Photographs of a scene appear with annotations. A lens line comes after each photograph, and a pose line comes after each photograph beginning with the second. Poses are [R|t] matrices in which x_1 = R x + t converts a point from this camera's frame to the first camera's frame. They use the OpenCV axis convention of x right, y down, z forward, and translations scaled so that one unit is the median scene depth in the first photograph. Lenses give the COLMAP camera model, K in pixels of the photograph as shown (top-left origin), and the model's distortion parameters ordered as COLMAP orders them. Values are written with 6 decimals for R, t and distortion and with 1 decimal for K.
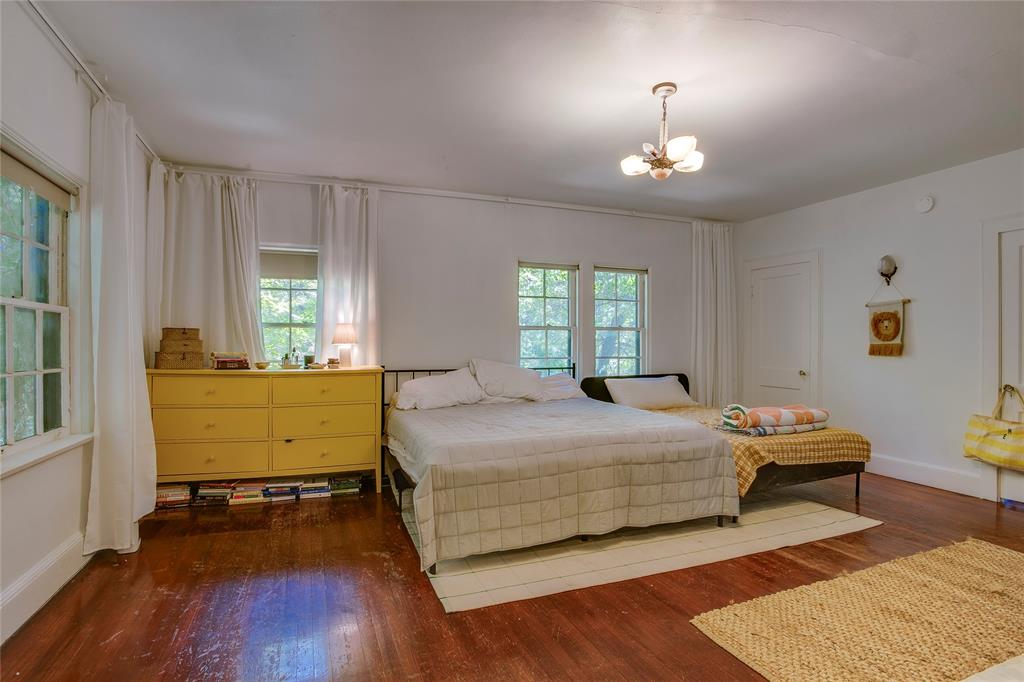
lens RADIAL K [[510.7, 0, 516.5], [0, 510.7, 345.4], [0, 0, 1]] dist [-0.000312, -0.000175]
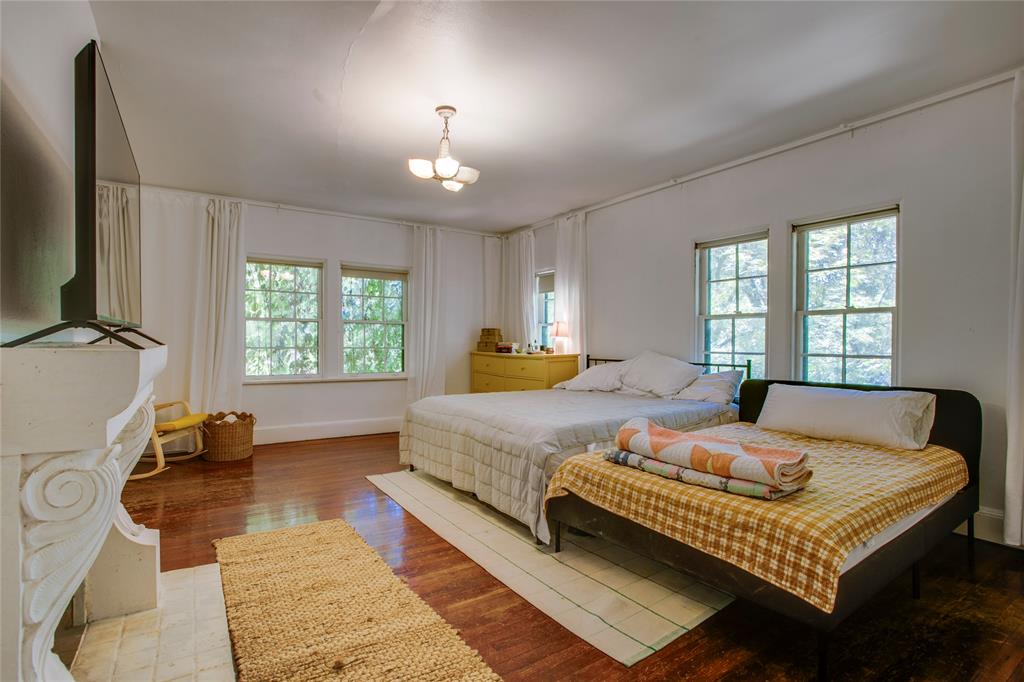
lens RADIAL K [[510.7, 0, 516.5], [0, 510.7, 345.4], [0, 0, 1]] dist [-0.000312, -0.000175]
pose [[0.192289, 0.006781, -0.981315, 1.095102], [0.000382, 0.999976, 0.006985, 0.011471], [0.981338, -0.001718, 0.192282, 0.708514]]
